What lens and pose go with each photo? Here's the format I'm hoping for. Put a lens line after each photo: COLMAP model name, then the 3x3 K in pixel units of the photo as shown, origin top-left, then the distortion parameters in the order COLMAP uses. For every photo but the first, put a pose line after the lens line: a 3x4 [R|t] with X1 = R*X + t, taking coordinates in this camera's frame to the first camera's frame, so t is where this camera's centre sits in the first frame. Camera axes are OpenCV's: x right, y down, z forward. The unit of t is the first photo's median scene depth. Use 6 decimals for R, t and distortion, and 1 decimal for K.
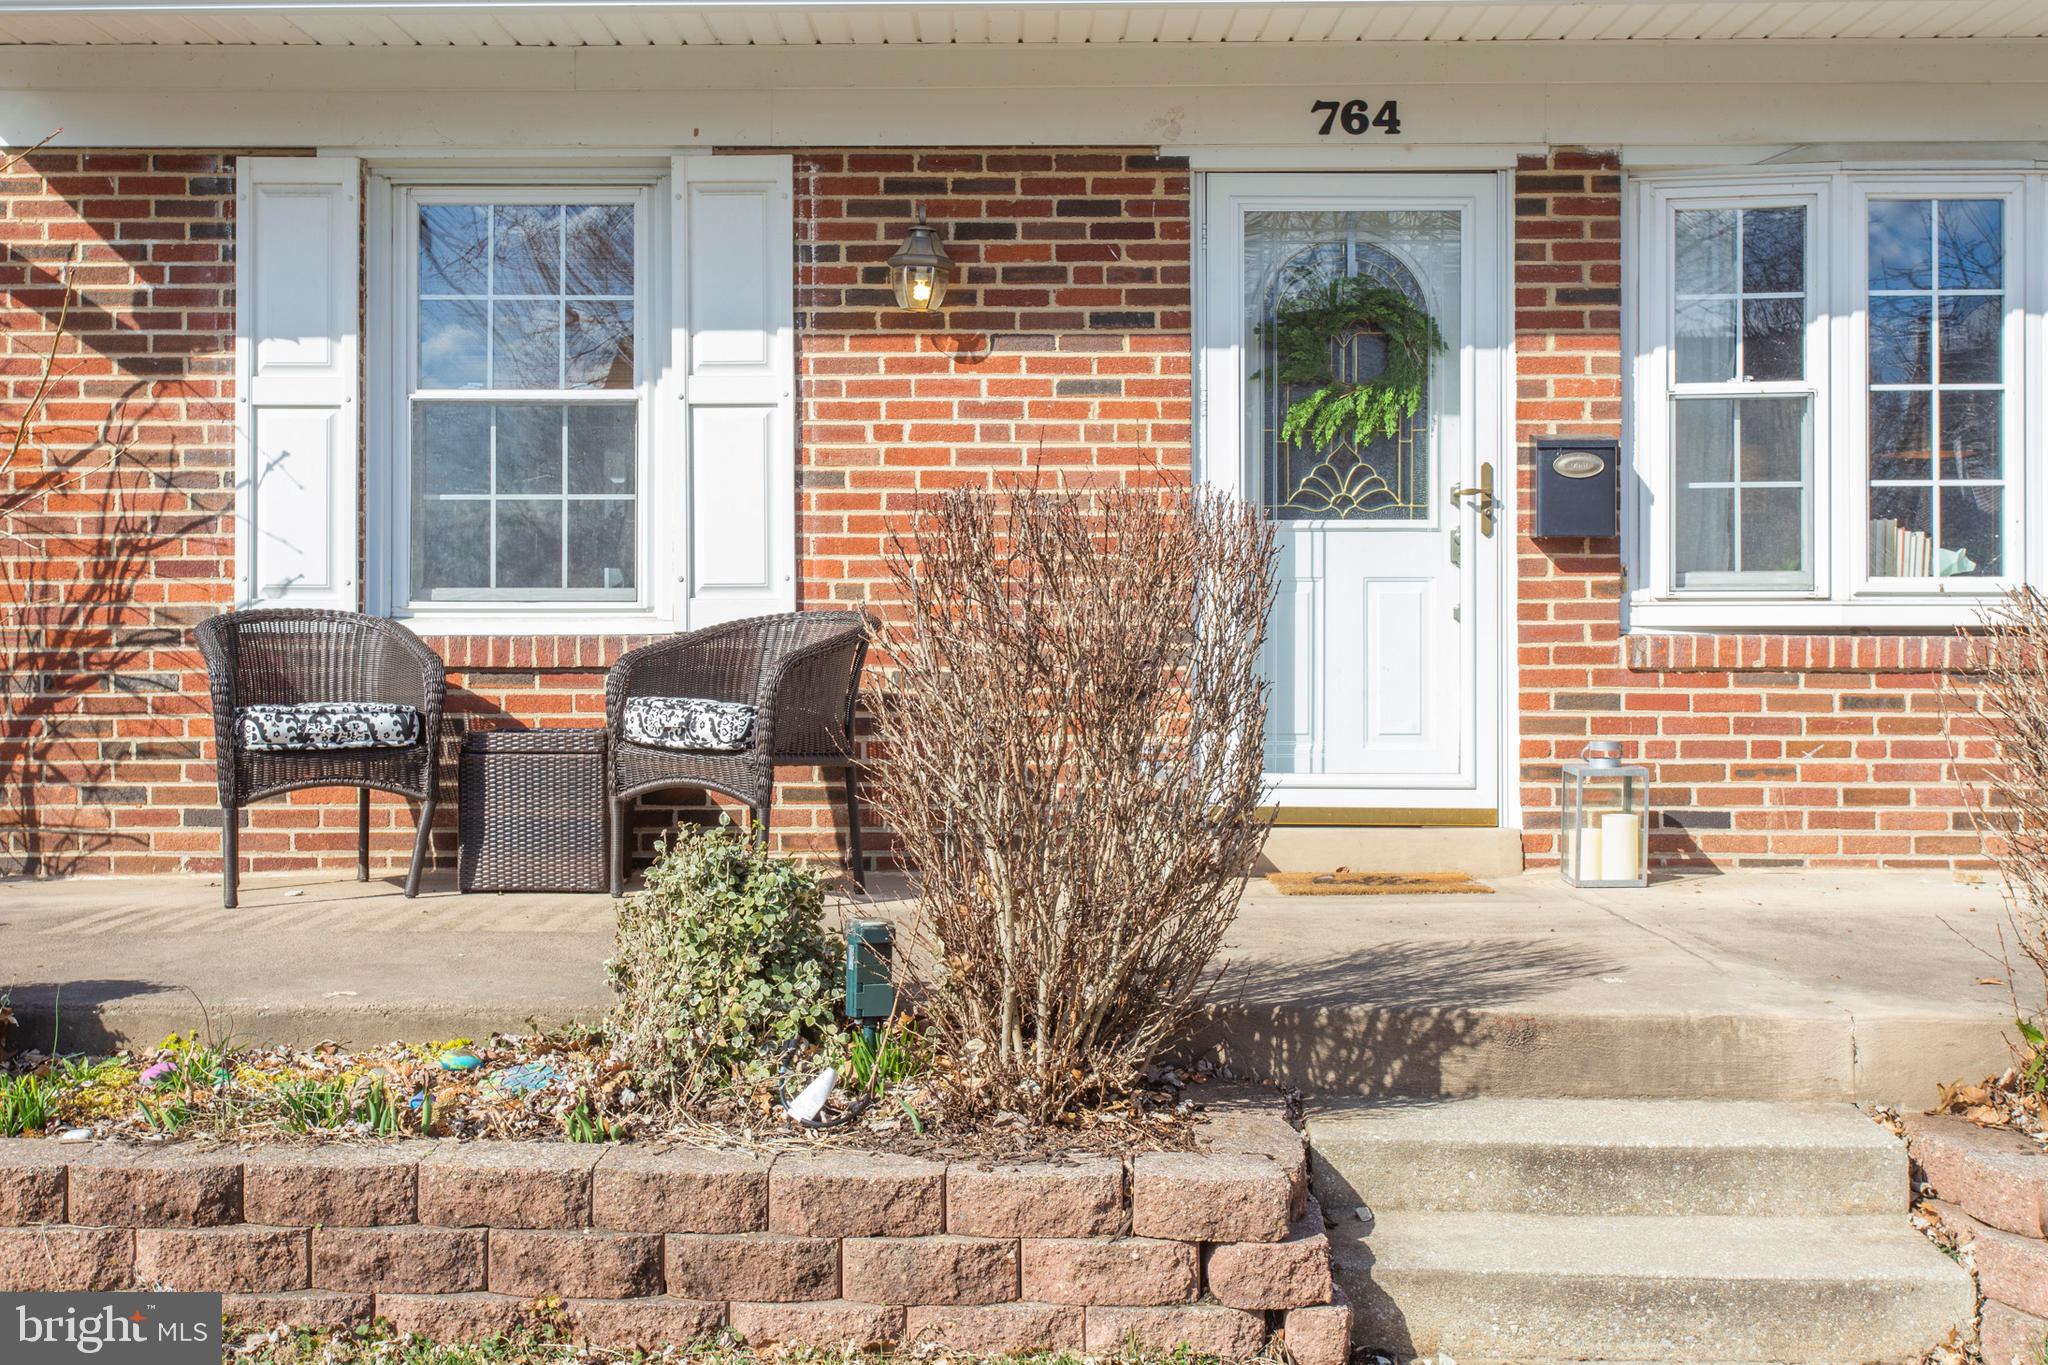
lens RADIAL K [[2264.7, 0, 1003.0], [0, 2264.7, 655.3], [0, 0, 1]] dist [0.005758, 0.000000]
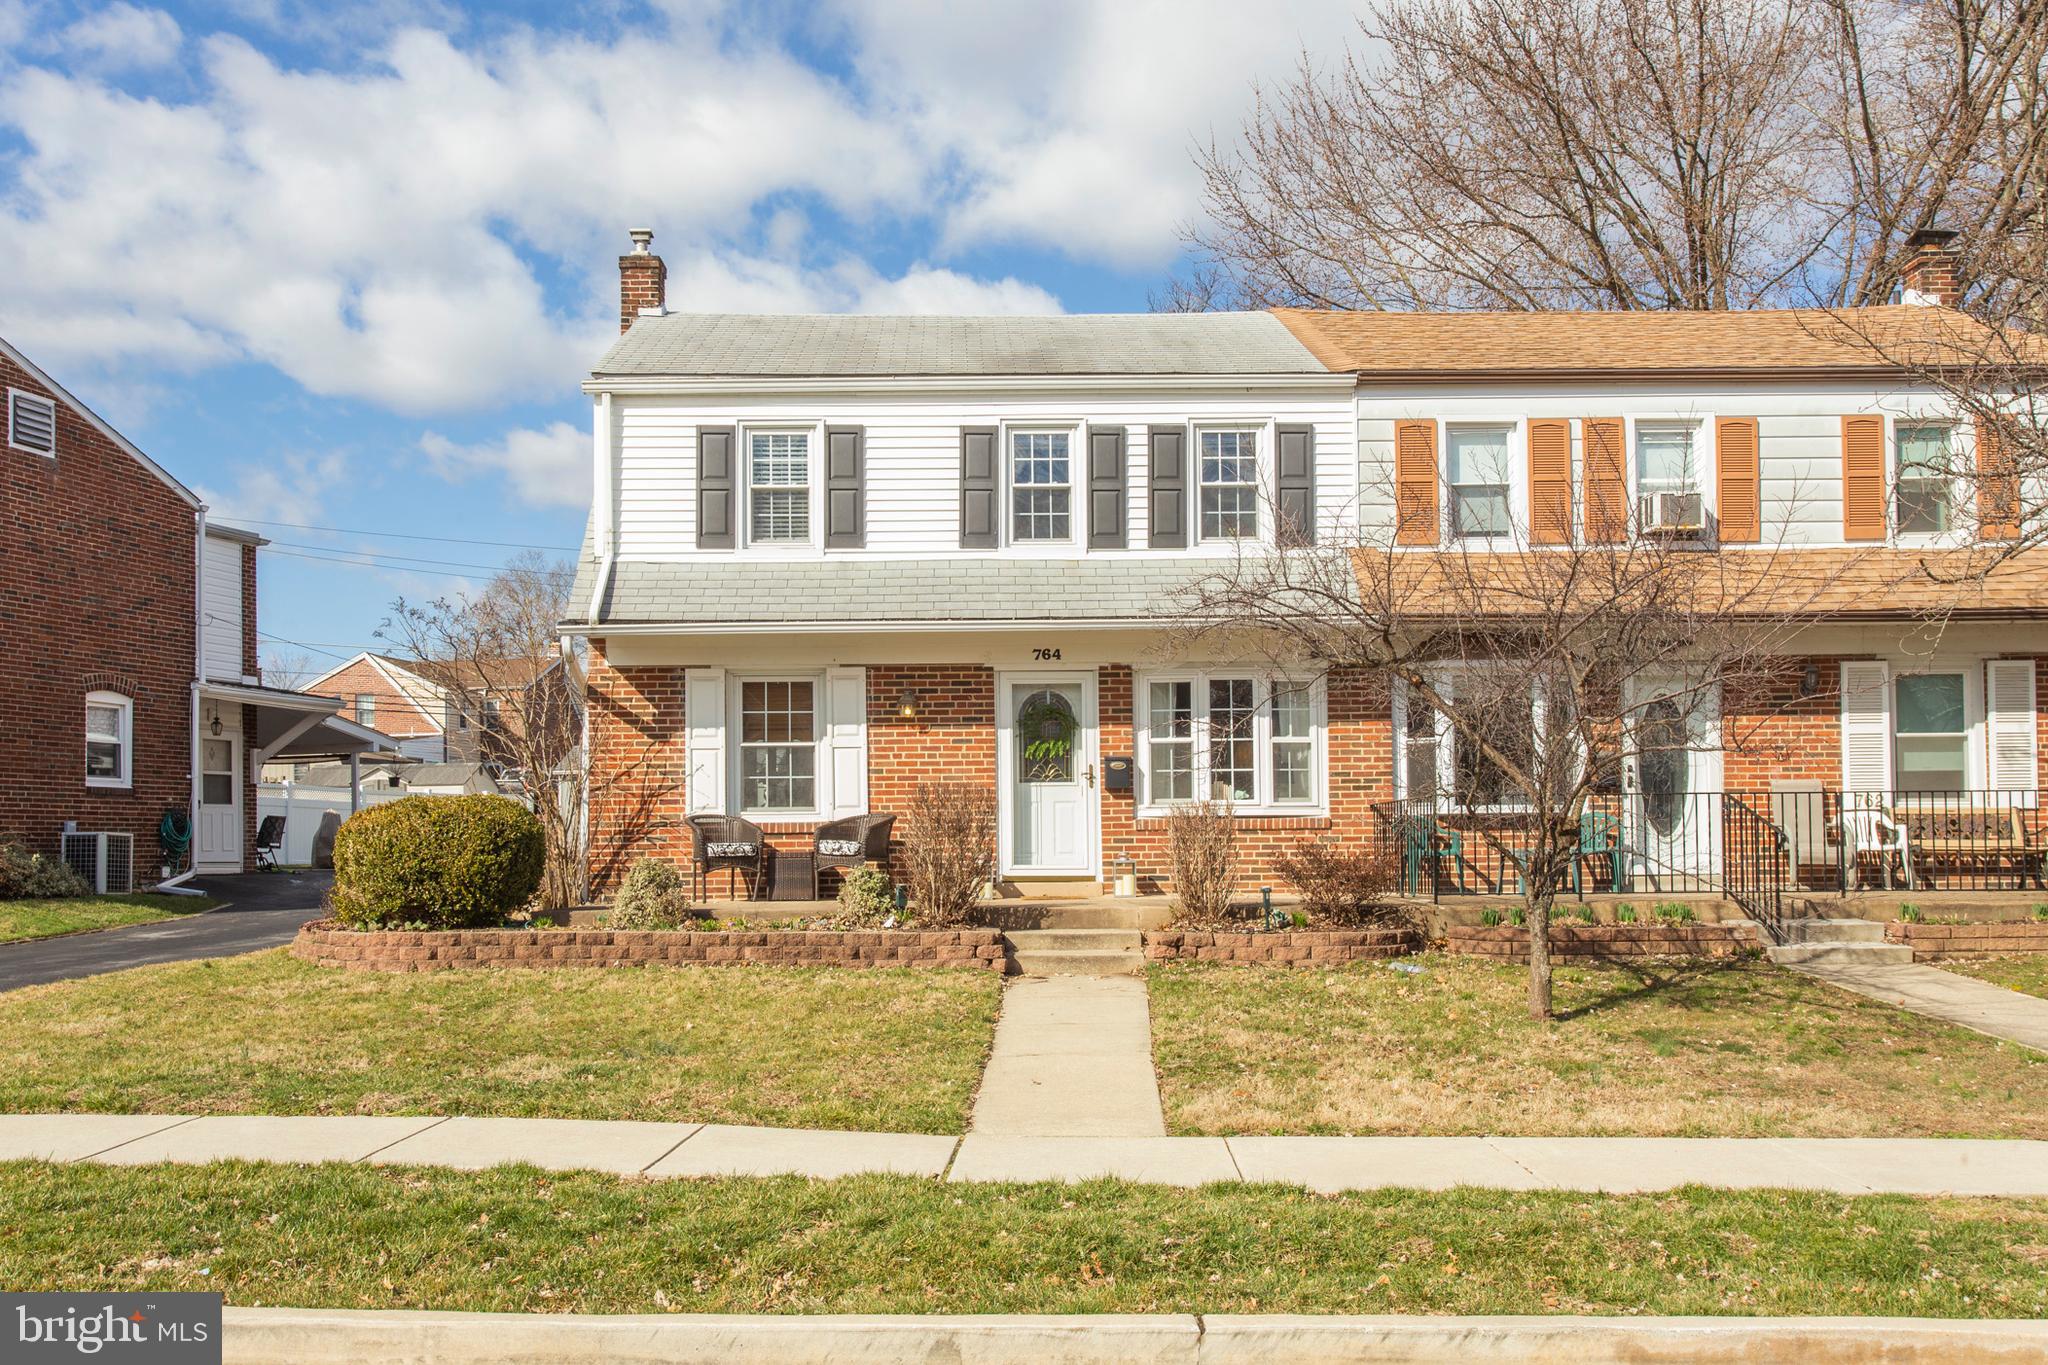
lens RADIAL K [[1756.3, 0, 1033.3], [0, 1756.3, 813.1], [0, 0, 1]] dist [-0.009695, 0.006433]
pose [[0.998839, -0.008899, 0.047338, 0.020455], [0.010021, 0.999673, -0.023505, 0.037834], [-0.047114, 0.023952, 0.998602, -1.405910]]
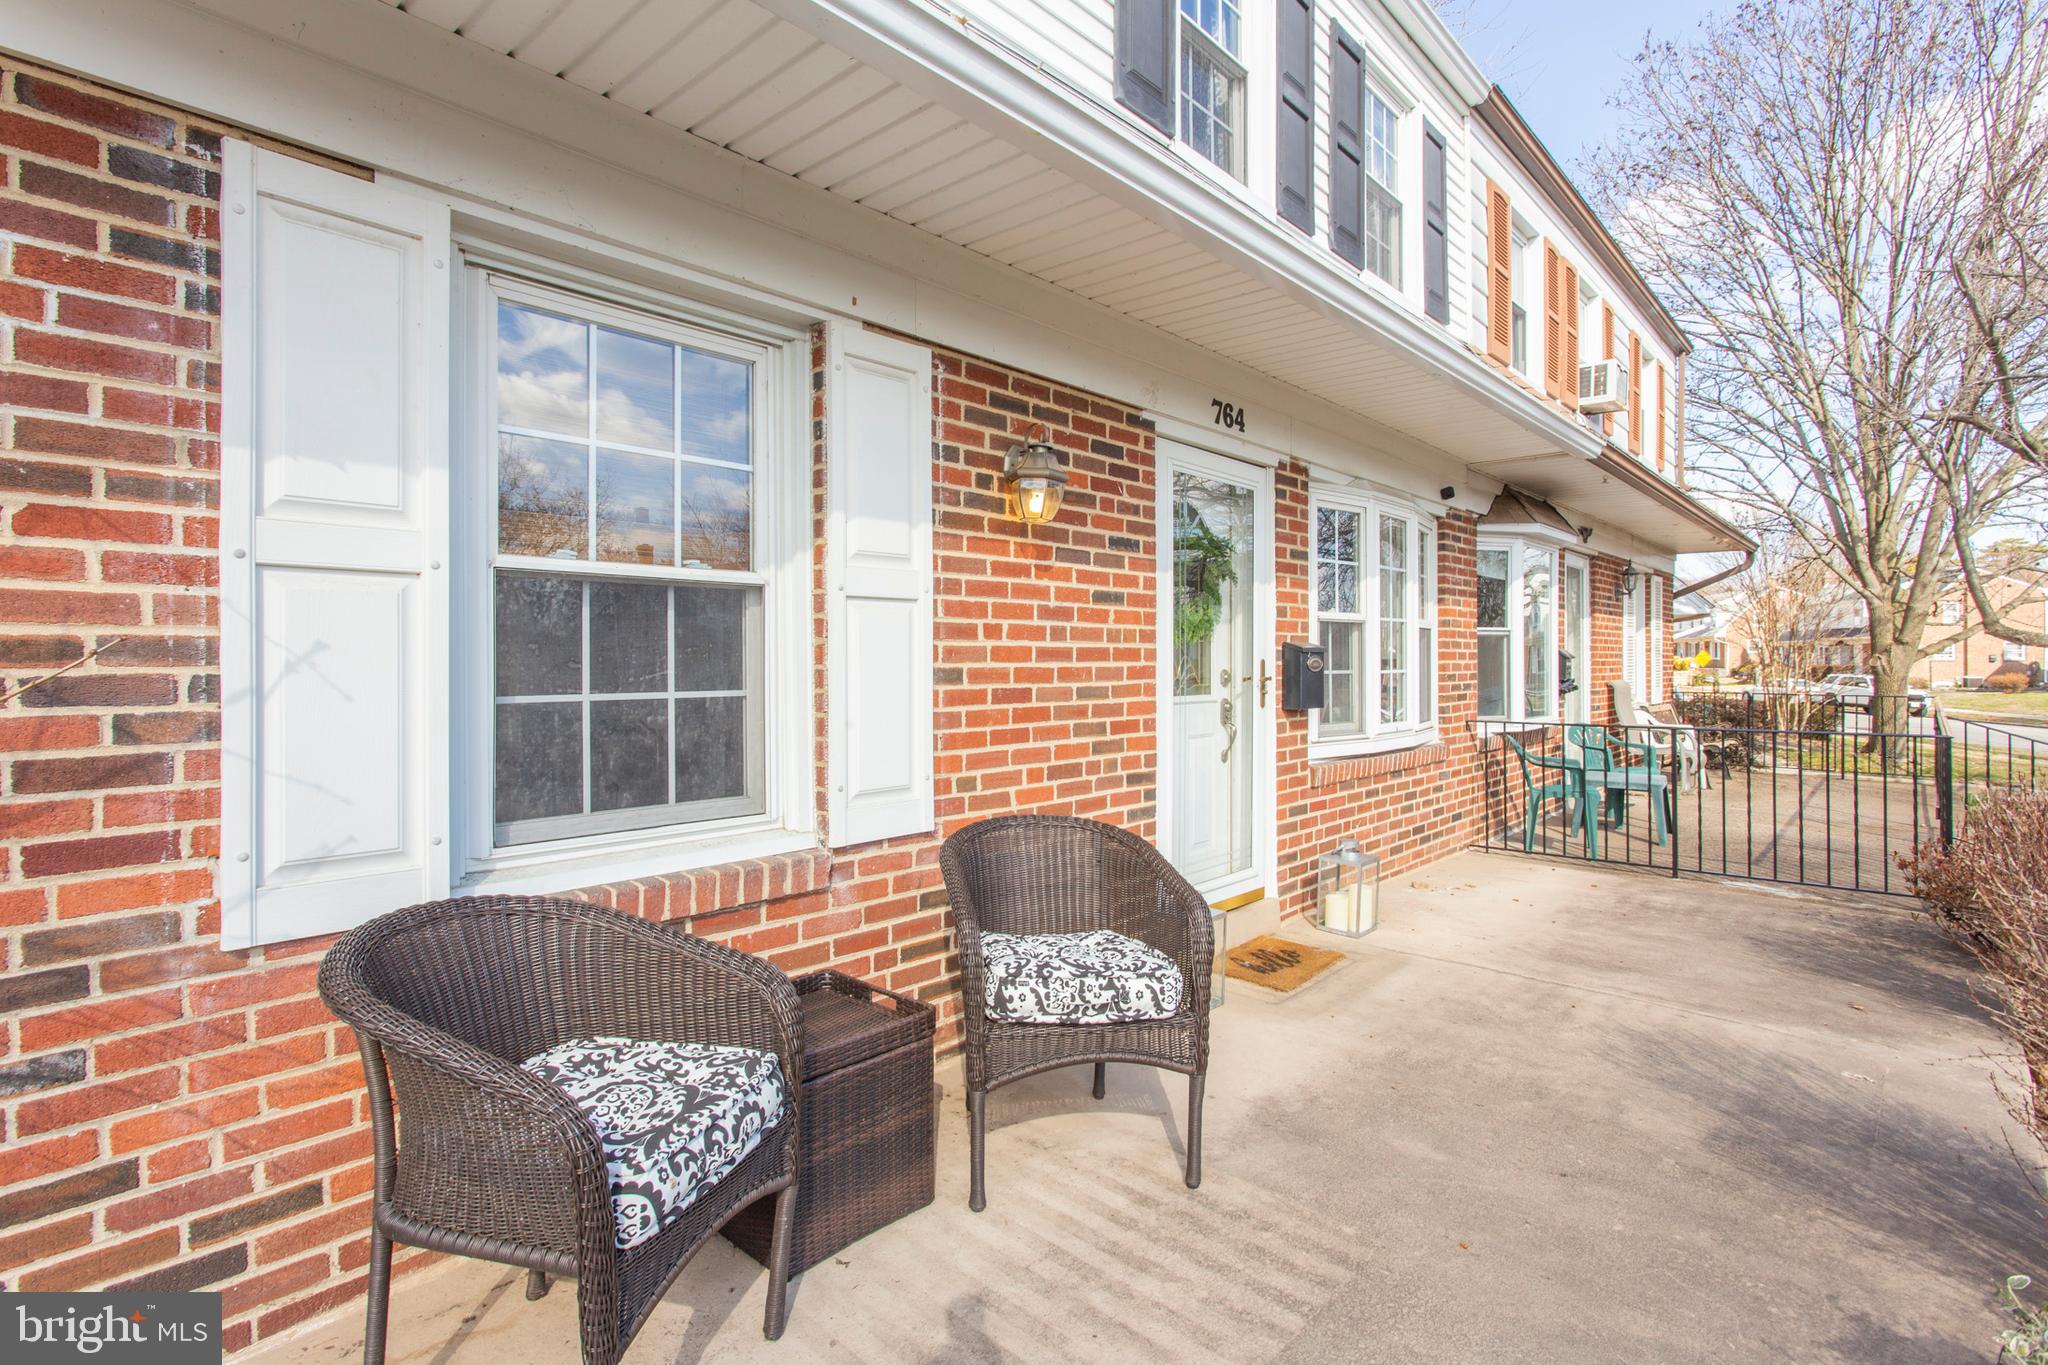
lens RADIAL K [[993.1, 0, 1020.6], [0, 993.1, 663.5], [0, 0, 1]] dist [-0.019694, 0.004901]
pose [[0.674033, -0.002763, 0.738696, -0.385865], [-0.000440, 0.999991, 0.004142, -0.085171], [-0.738701, -0.003117, 0.674026, 0.676768]]
